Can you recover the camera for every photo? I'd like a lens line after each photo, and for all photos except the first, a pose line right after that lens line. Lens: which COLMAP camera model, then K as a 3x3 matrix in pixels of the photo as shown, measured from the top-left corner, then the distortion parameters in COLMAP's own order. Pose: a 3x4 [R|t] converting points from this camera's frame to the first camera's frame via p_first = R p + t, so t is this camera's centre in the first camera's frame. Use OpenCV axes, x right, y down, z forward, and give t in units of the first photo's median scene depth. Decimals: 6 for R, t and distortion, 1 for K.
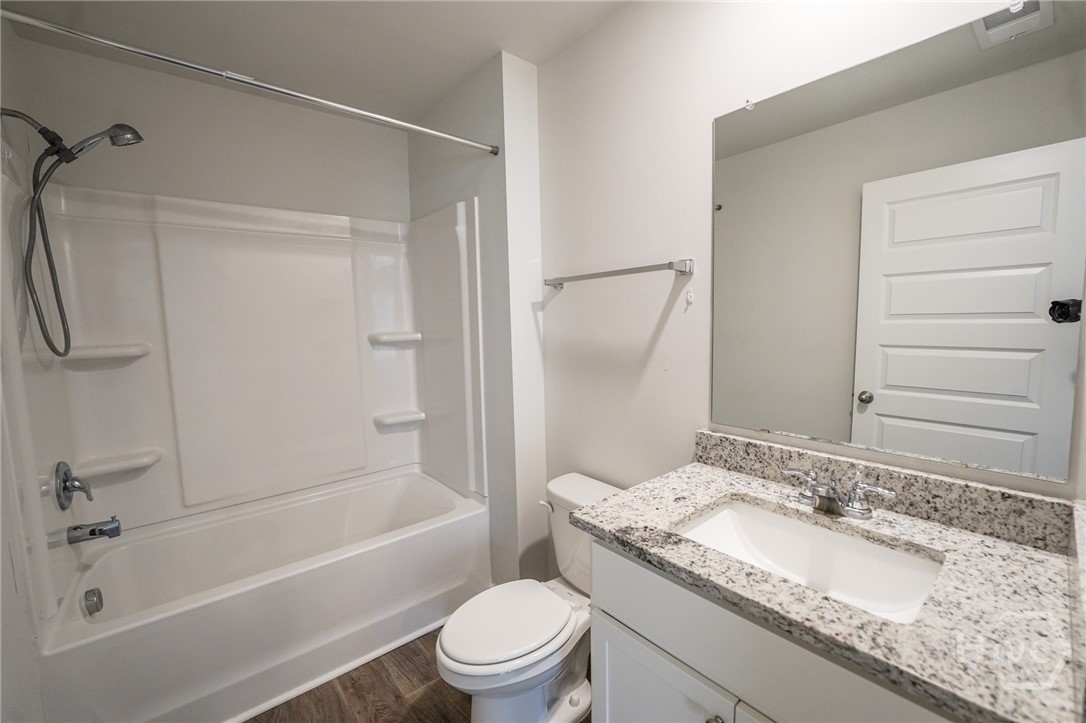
lens RADIAL K [[441.5, 0, 525.2], [0, 441.5, 360.2], [0, 0, 1]] dist [-0.020116, 0.000715]
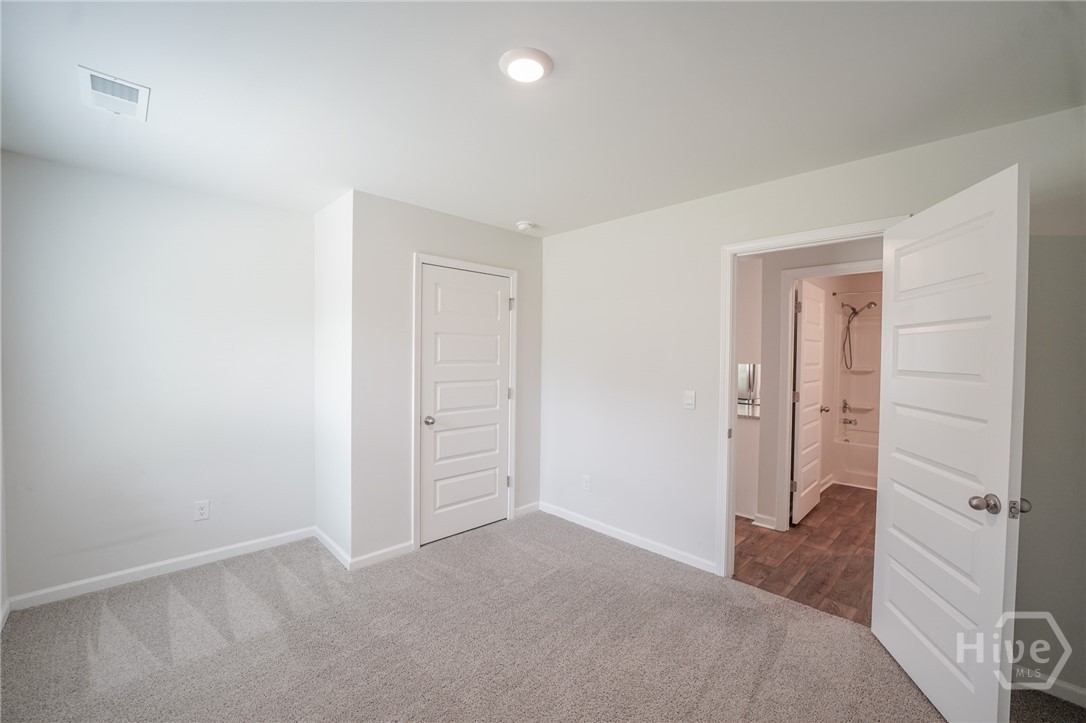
lens RADIAL K [[441.5, 0, 544.3], [0, 441.5, 364.0], [0, 0, 1]] dist [-0.020116, 0.000715]
pose [[0.082206, 0.041534, -0.995750, 2.239619], [-0.111334, 0.993260, 0.032239, 0.107869], [0.990377, 0.108210, 0.086276, -1.750387]]
